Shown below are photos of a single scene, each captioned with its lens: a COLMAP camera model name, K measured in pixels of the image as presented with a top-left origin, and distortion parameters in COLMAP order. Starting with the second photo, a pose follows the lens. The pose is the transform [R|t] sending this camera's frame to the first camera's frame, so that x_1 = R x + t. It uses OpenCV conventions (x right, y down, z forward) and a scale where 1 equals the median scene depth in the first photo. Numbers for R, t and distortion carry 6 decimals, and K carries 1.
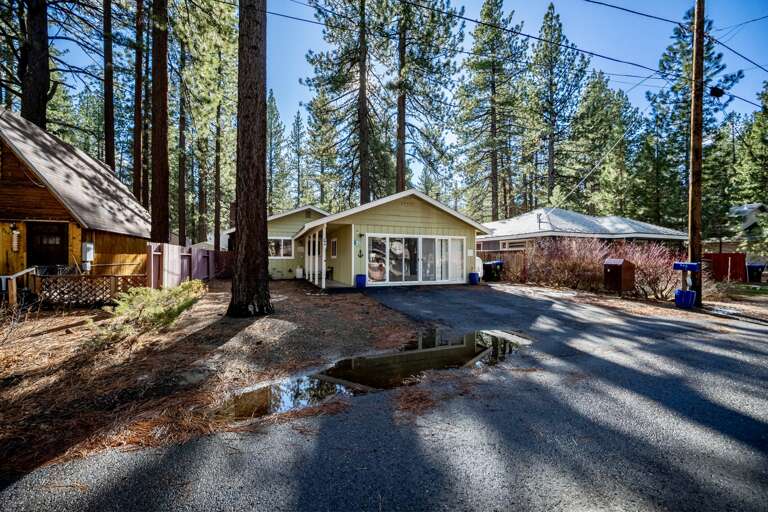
lens RADIAL K [[300.1, 0, 384.7], [0, 300.1, 259.8], [0, 0, 1]] dist [-0.028302, 0.006056]
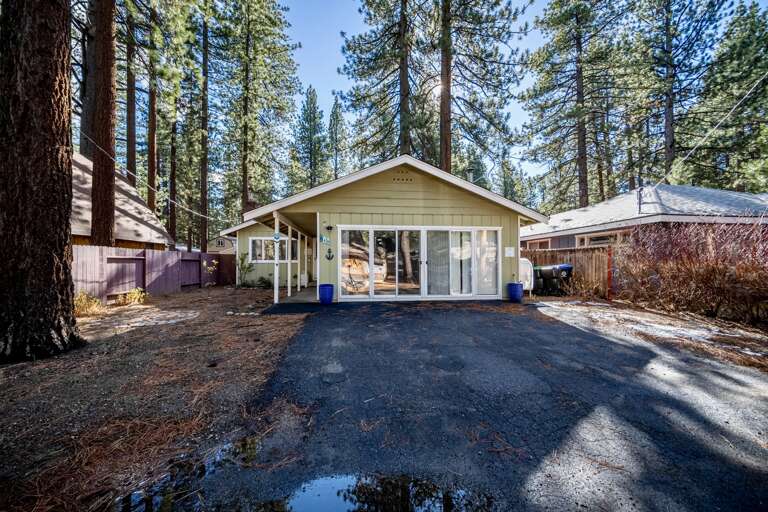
lens RADIAL K [[300.1, 0, 384.7], [0, 300.1, 259.8], [0, 0, 1]] dist [-0.028302, 0.006056]
pose [[0.963249, -0.005881, -0.268545, 0.164720], [0.002316, 0.999905, -0.013591, 0.001621], [0.268600, 0.012470, 0.963171, 0.256504]]
